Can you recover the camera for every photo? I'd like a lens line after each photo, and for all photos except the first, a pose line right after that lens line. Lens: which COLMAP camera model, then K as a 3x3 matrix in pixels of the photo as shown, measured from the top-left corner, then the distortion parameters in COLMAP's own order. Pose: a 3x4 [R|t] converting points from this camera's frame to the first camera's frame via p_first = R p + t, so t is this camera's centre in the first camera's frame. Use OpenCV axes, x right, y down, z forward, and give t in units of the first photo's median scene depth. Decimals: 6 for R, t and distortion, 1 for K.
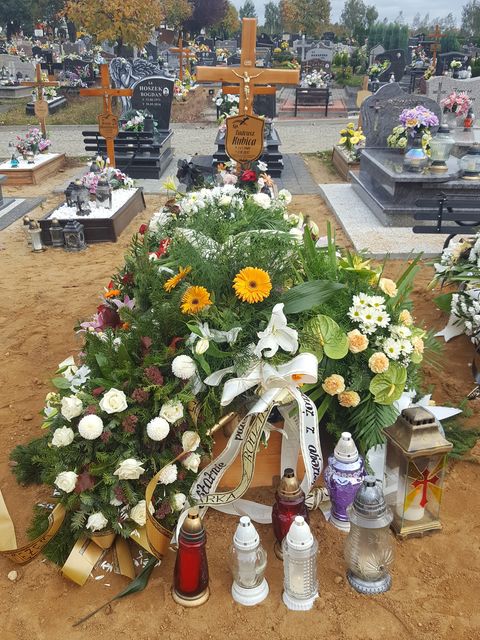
lens RADIAL K [[589.3, 0, 227.7], [0, 589.3, 319.2], [0, 0, 1]] dist [0.136216, -0.239668]
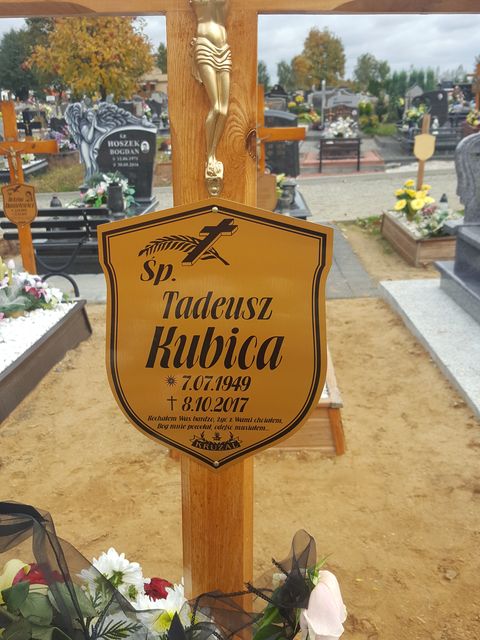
lens RADIAL K [[589.3, 0, 227.7], [0, 589.3, 319.2], [0, 0, 1]] dist [0.136216, -0.239668]
pose [[0.998990, -0.029076, -0.034244, 0.012709], [0.025970, 0.995792, -0.087881, -0.099827], [0.036655, 0.086903, 0.995542, 0.282842]]
